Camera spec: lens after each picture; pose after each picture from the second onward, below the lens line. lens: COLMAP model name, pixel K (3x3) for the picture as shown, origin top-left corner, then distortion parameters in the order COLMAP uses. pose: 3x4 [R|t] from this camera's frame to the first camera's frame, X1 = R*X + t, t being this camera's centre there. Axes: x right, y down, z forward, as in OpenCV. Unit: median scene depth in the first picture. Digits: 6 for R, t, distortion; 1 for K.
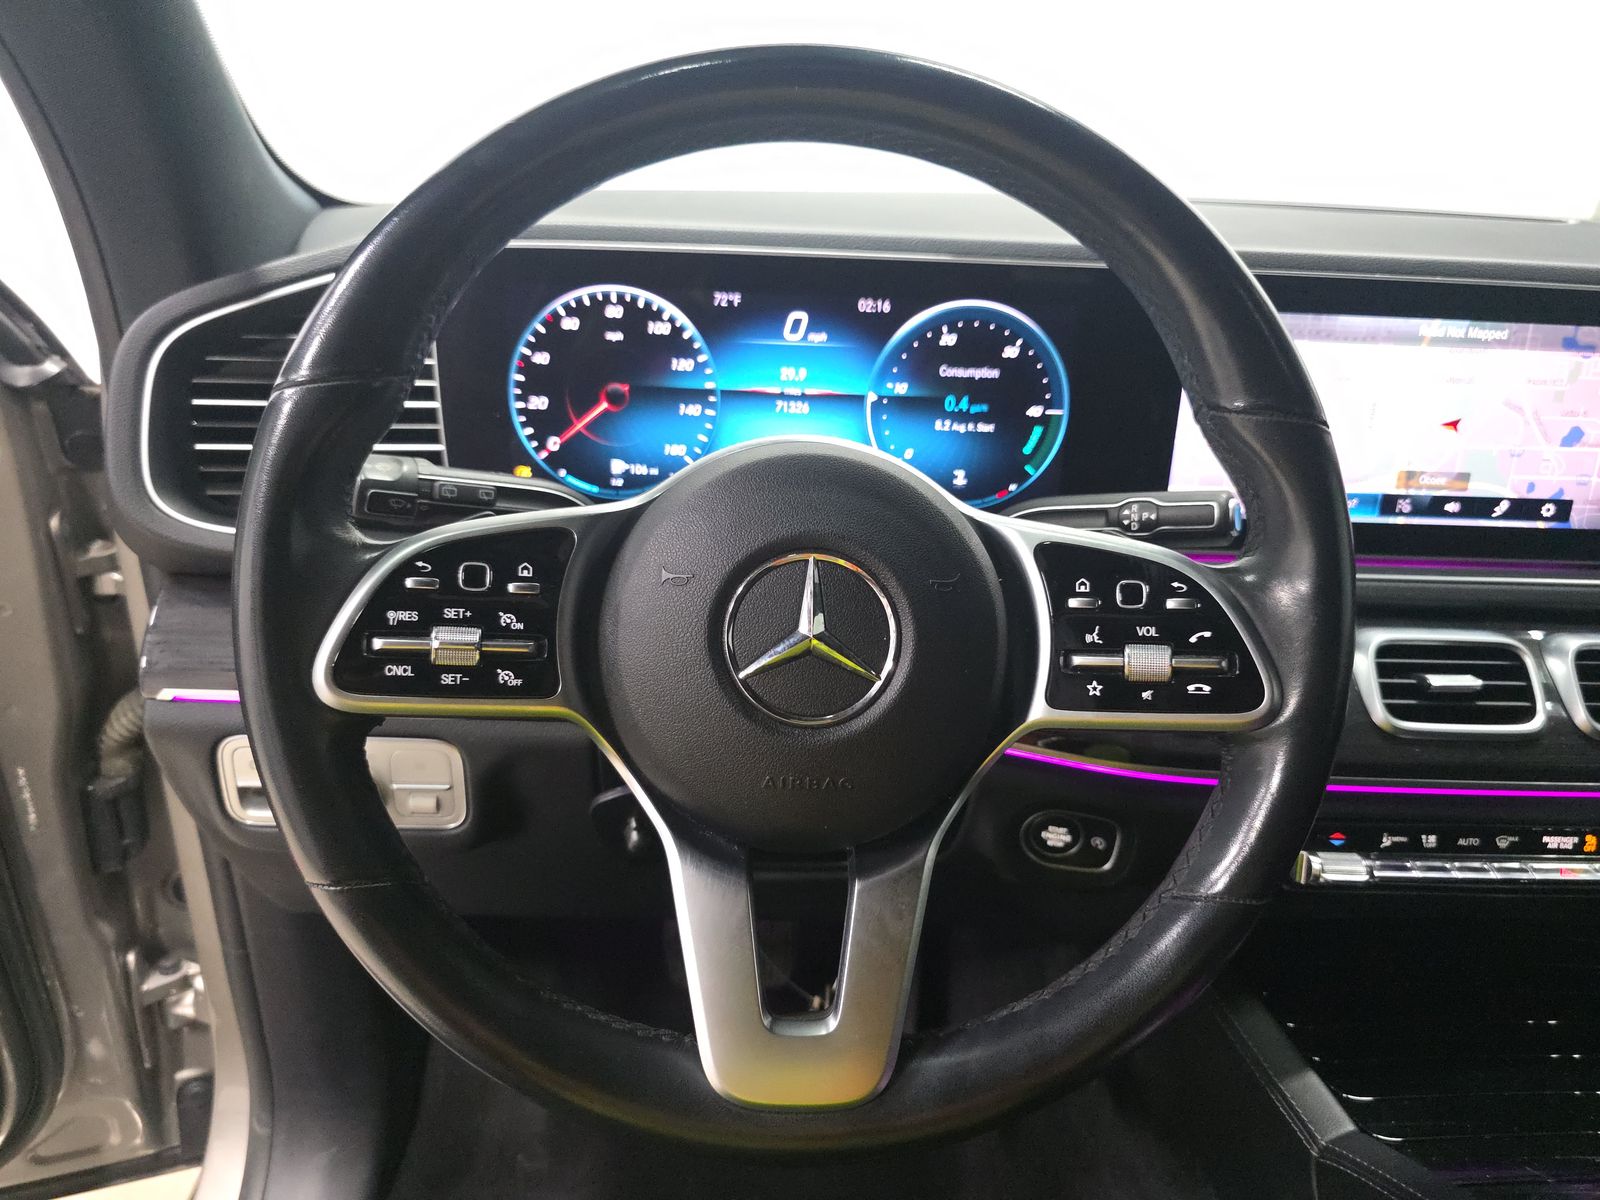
lens RADIAL K [[1096.6, 0, 791.9], [0, 1096.6, 604.4], [0, 0, 1]] dist [0.030663, -0.027446]
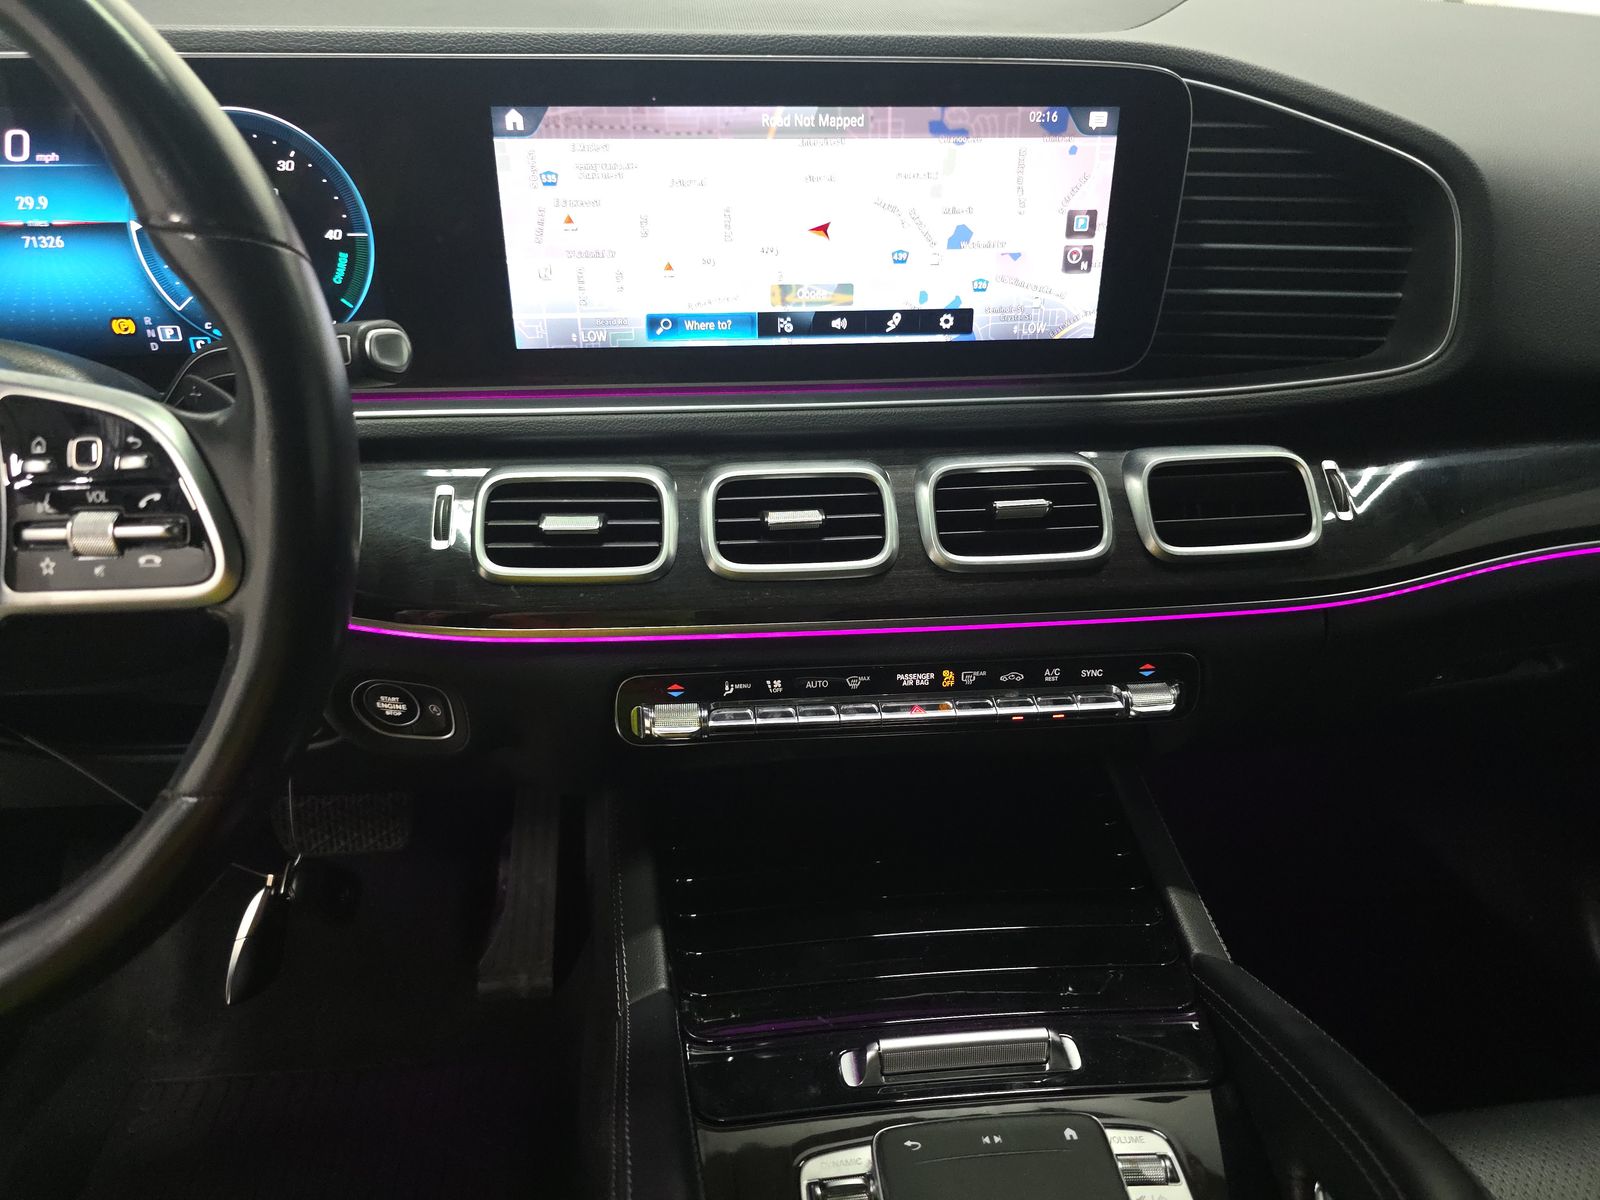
lens RADIAL K [[1096.6, 0, 802.5], [0, 1096.6, 604.5], [0, 0, 1]] dist [0.030663, -0.027446]
pose [[0.998050, -0.057149, 0.025085, 0.556265], [0.052852, 0.987676, 0.147317, 0.006232], [-0.033195, -0.145704, 0.988771, 0.072298]]
